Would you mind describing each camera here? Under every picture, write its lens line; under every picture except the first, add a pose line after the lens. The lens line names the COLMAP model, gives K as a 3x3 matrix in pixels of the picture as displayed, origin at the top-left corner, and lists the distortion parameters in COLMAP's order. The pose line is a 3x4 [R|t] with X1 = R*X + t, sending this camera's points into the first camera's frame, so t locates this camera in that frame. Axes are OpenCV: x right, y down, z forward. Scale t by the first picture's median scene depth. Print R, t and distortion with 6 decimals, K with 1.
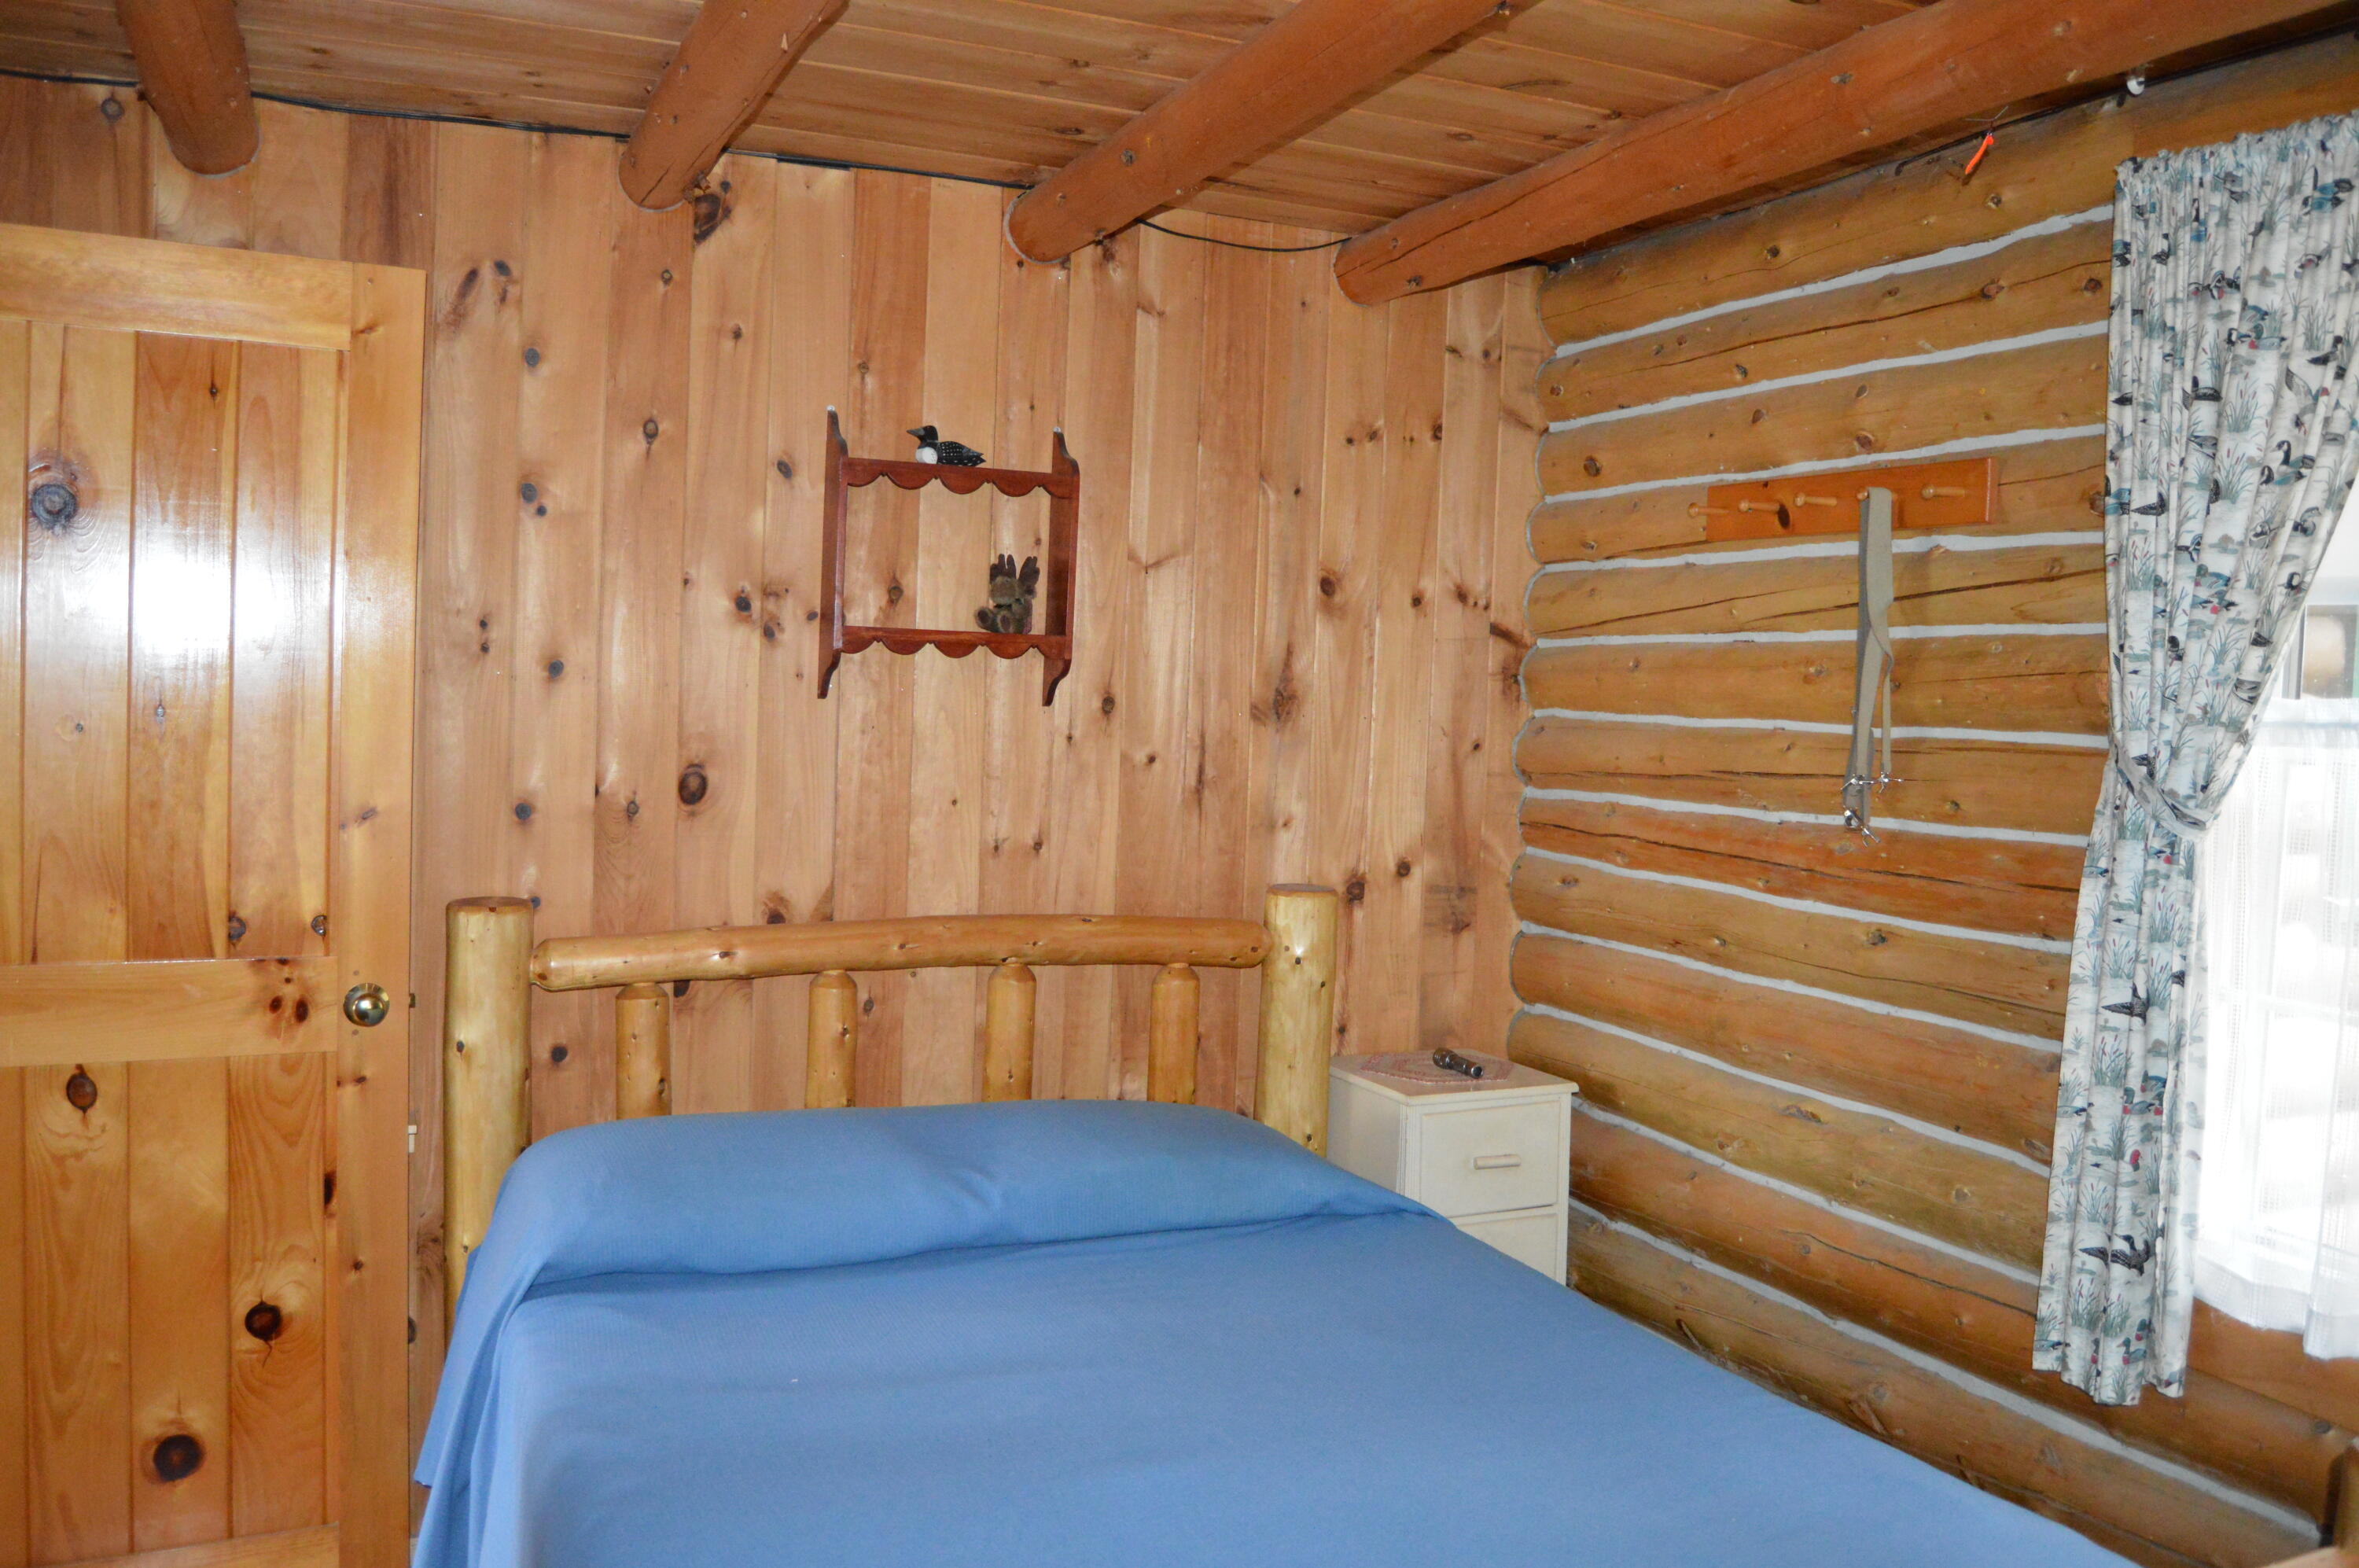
lens RADIAL K [[1867.7, 0, 1165.8], [0, 1867.7, 766.9], [0, 0, 1]] dist [-0.099464, 0.043789]
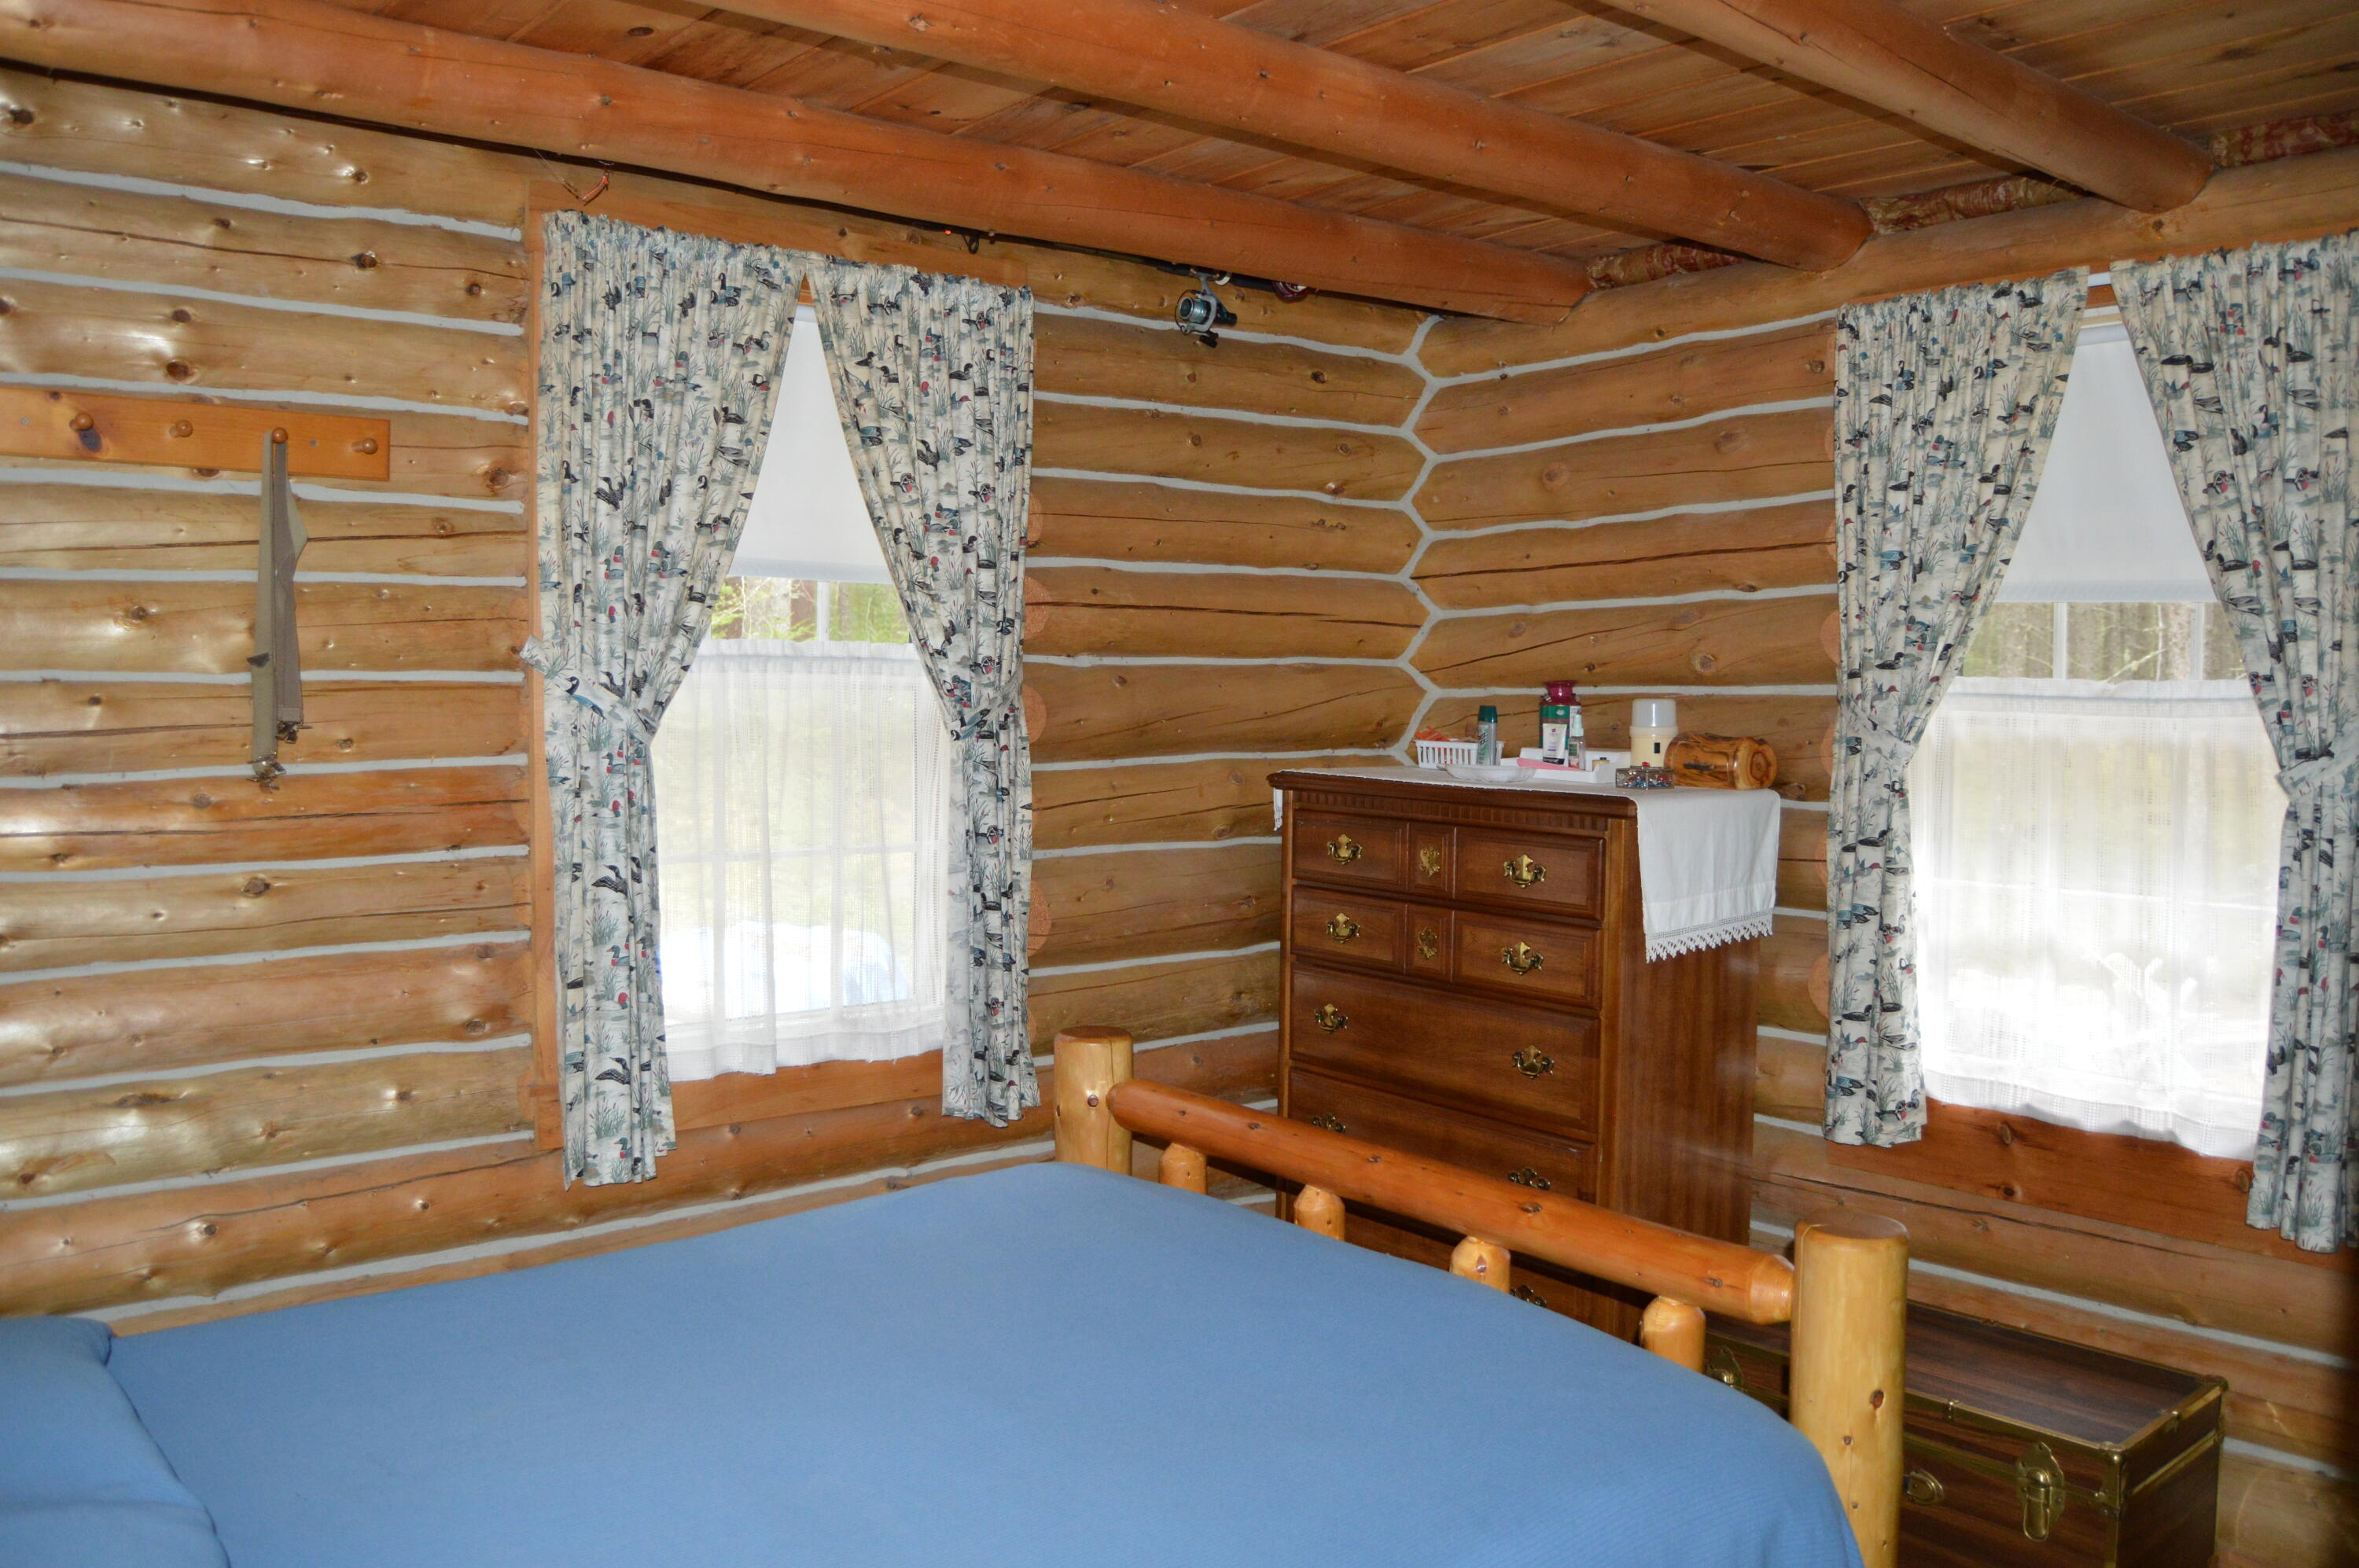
lens RADIAL K [[1867.7, 0, 1165.8], [0, 1867.7, 766.9], [0, 0, 1]] dist [-0.099464, 0.043789]
pose [[-0.270280, -0.082253, 0.959262, -0.855820], [0.028230, 0.995239, 0.093292, -0.061061], [-0.962368, 0.052294, -0.266672, 0.995566]]
